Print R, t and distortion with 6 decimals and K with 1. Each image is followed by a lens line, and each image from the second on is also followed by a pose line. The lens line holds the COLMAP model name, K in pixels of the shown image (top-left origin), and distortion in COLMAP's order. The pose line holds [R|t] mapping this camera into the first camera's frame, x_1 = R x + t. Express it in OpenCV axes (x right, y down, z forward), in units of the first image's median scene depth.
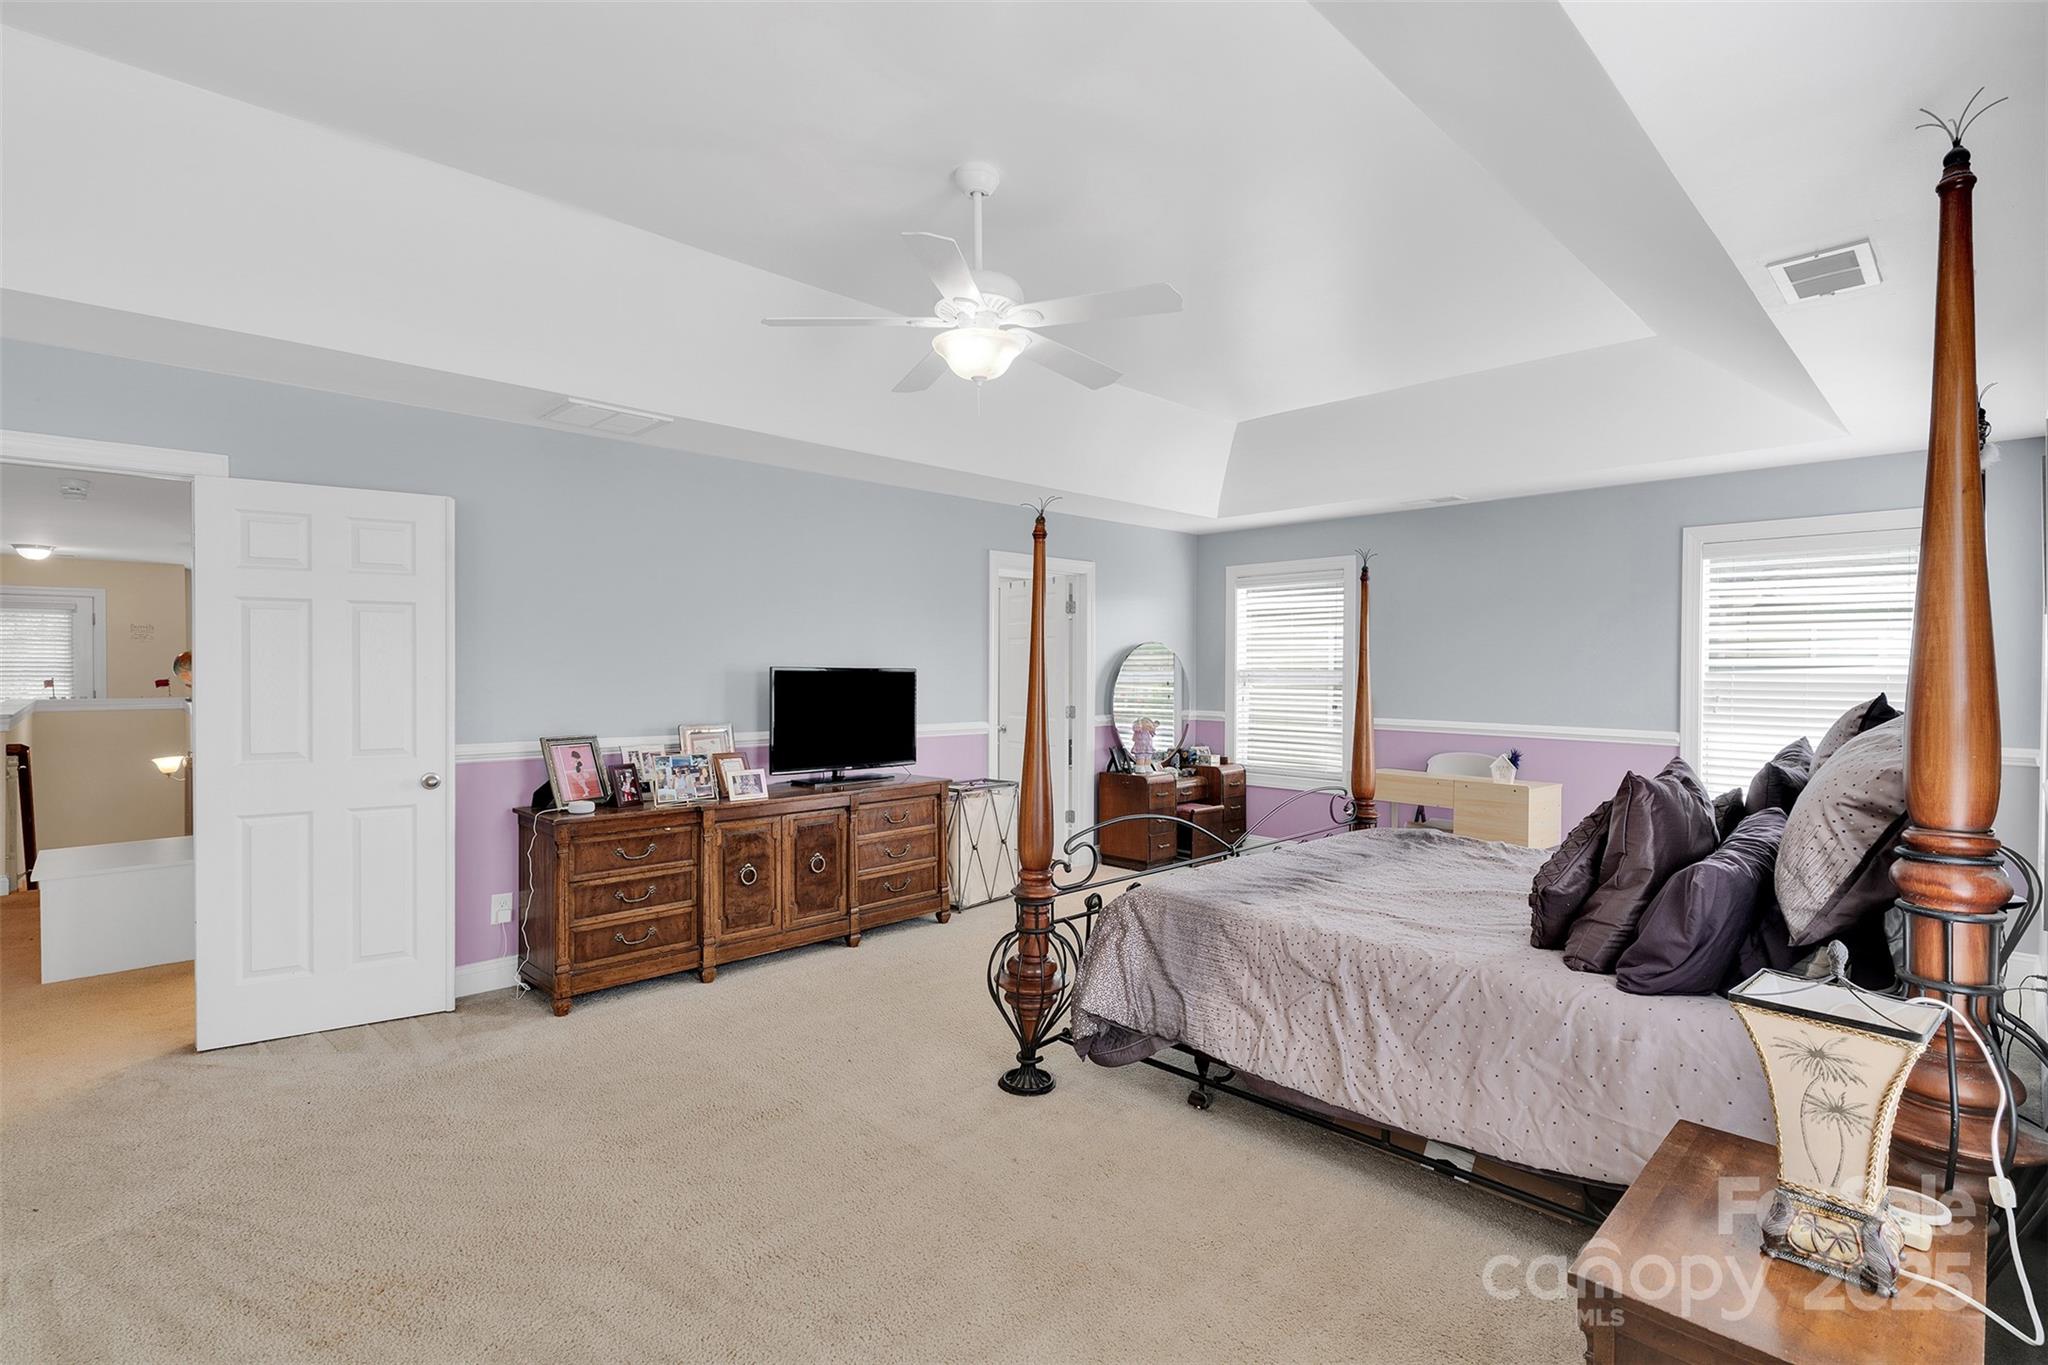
lens RADIAL K [[949.8, 0, 1025.3], [0, 949.8, 668.9], [0, 0, 1]] dist [0.001005, 0.000963]
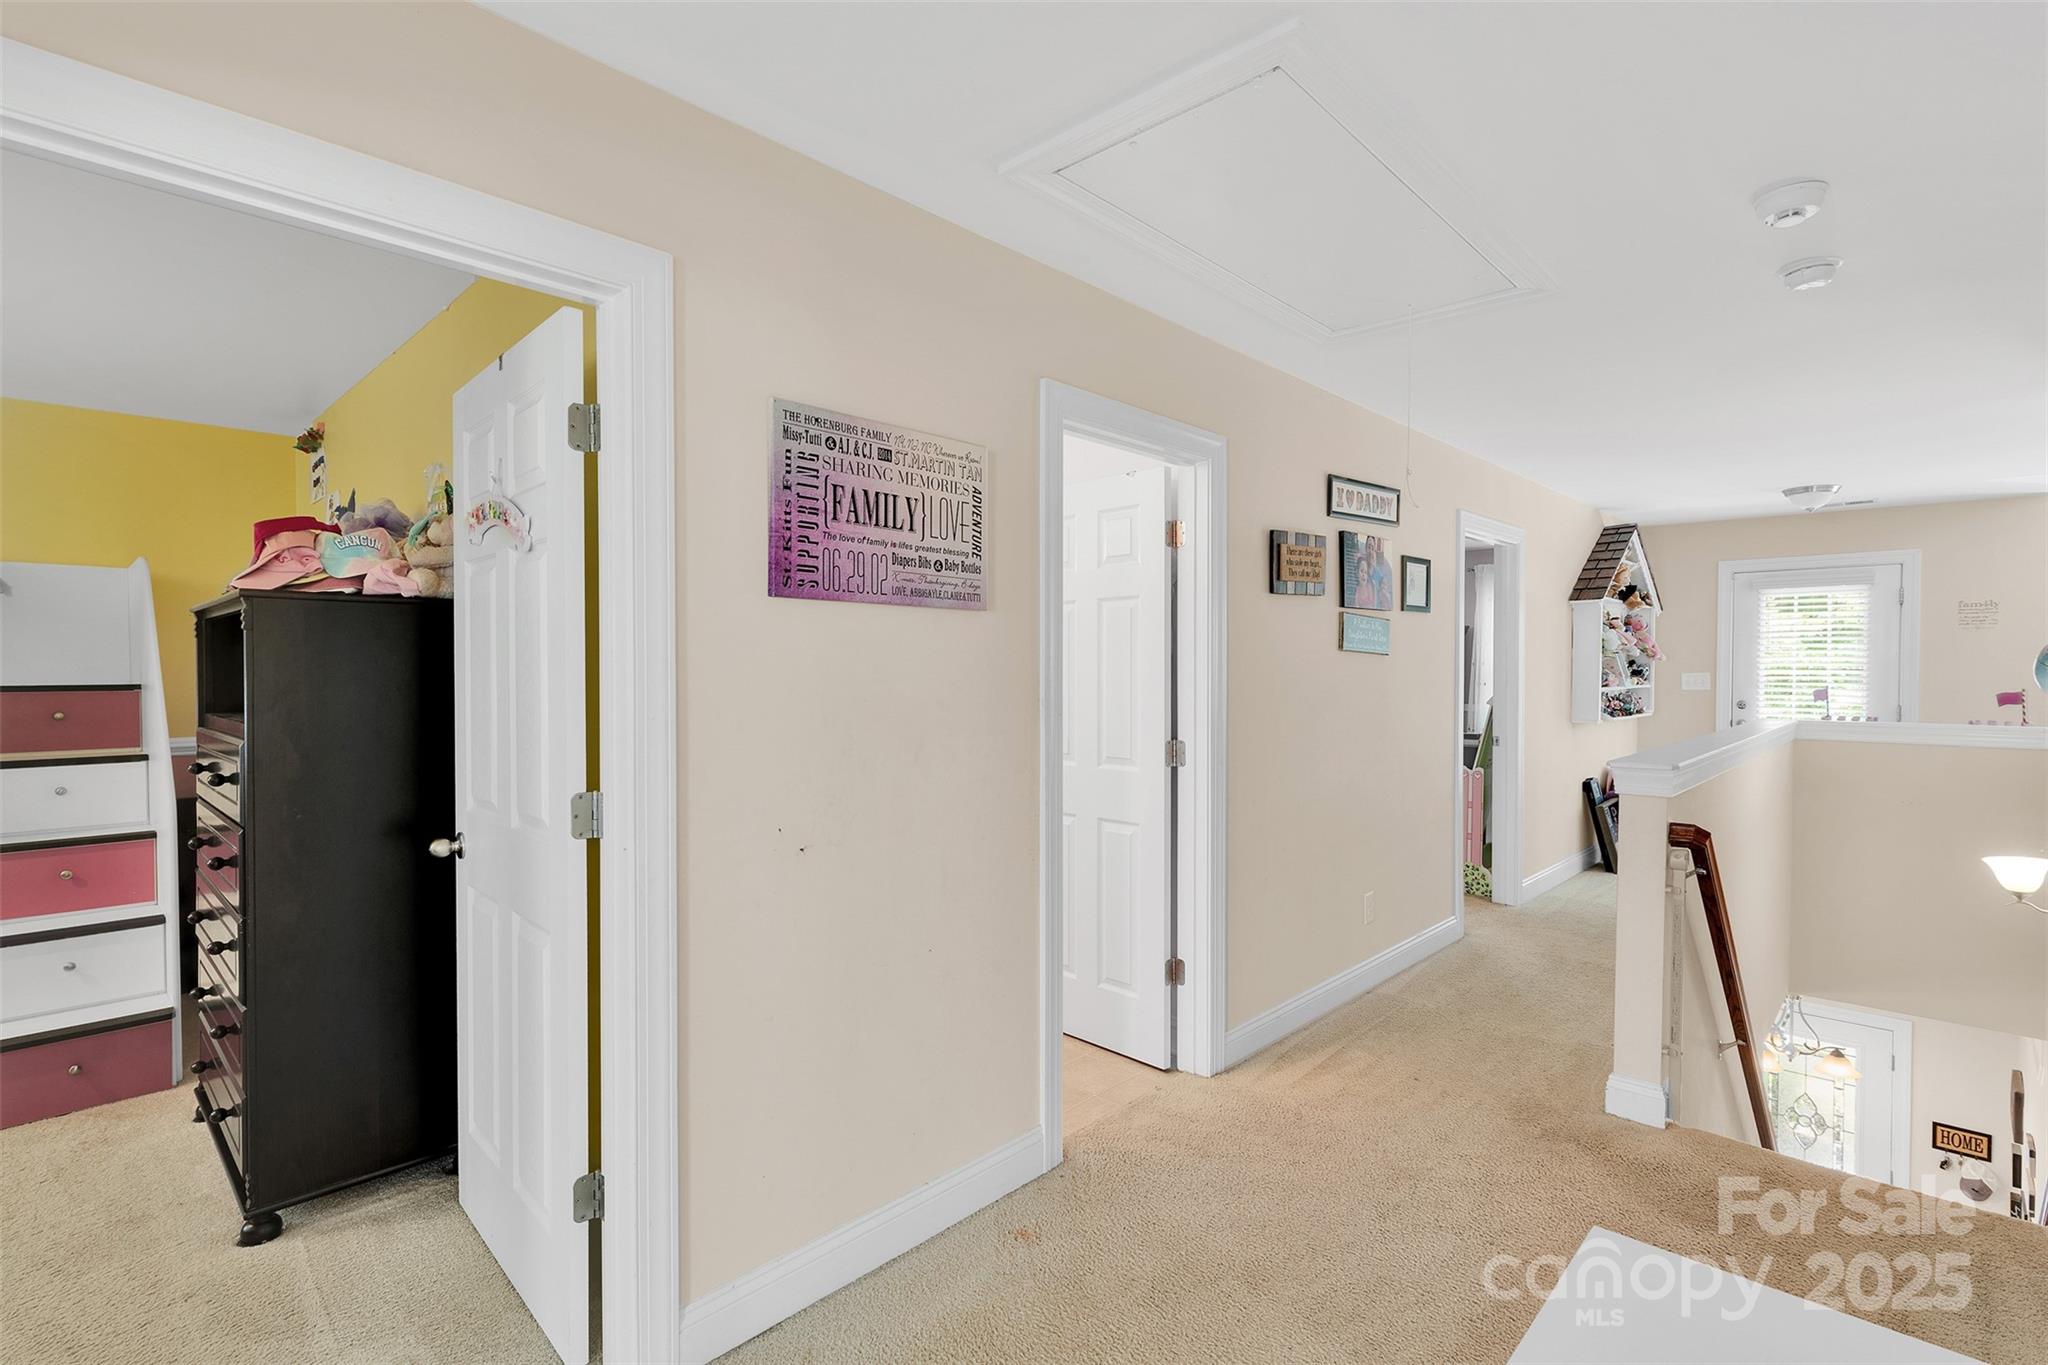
lens RADIAL K [[949.8, 0, 1025.3], [0, 949.8, 668.9], [0, 0, 1]] dist [0.001005, 0.000963]
pose [[0.023818, 0.002259, -0.999714, -0.400937], [-0.002771, 0.999994, 0.002194, -0.002206], [0.999712, 0.002718, 0.023824, 0.451536]]
